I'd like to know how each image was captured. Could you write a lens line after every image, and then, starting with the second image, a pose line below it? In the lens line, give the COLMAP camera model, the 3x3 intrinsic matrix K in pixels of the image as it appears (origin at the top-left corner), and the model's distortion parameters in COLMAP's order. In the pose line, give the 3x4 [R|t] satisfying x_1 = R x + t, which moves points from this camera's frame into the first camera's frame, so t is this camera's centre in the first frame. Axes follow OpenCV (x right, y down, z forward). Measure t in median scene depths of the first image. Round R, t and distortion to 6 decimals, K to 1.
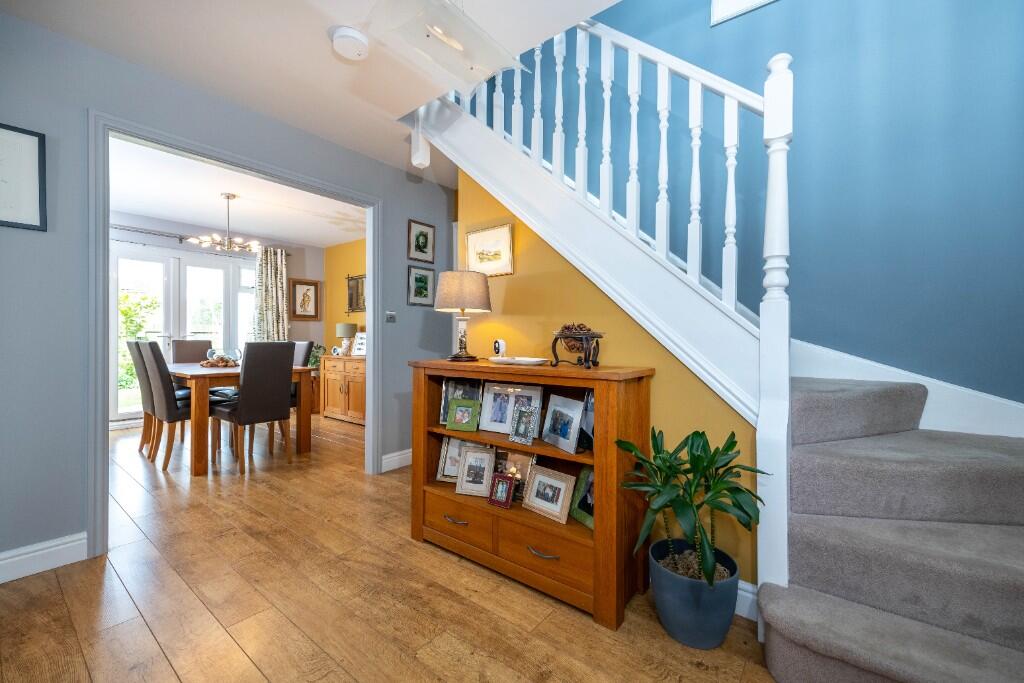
lens RADIAL K [[402.3, 0, 514.6], [0, 402.3, 336.2], [0, 0, 1]] dist [0.000648, -0.000005]
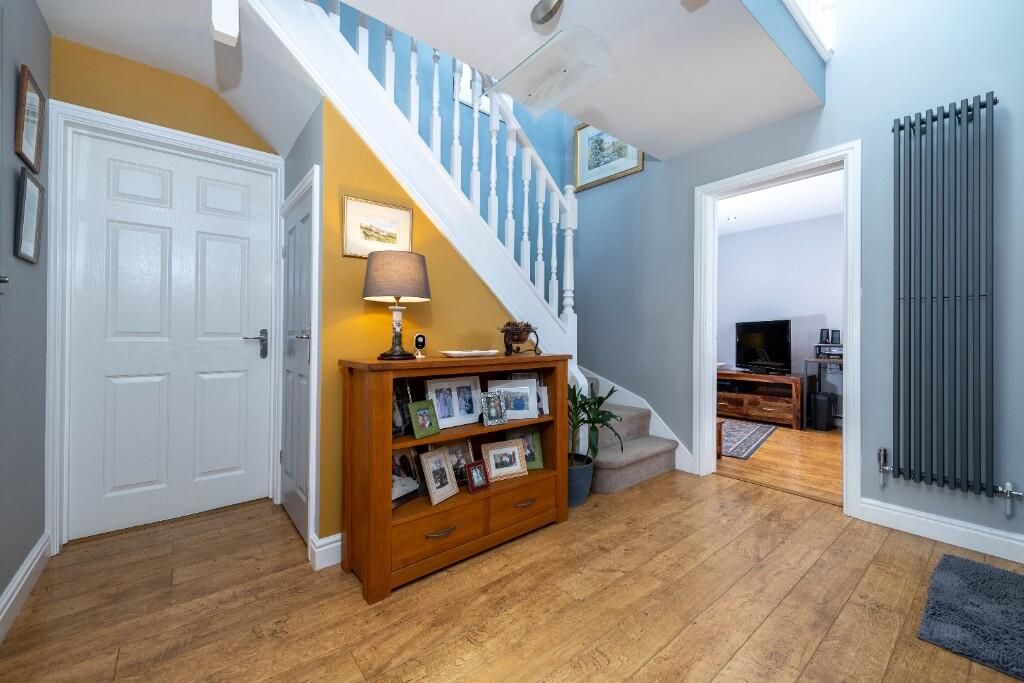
lens RADIAL K [[402.3, 0, 513.9], [0, 402.3, 337.5], [0, 0, 1]] dist [0.000648, -0.000005]
pose [[0.238797, -0.007364, 0.971041, -1.053052], [-0.003104, 0.999960, 0.008347, 0.010349], [-0.971064, -0.005007, 0.238765, 0.670005]]
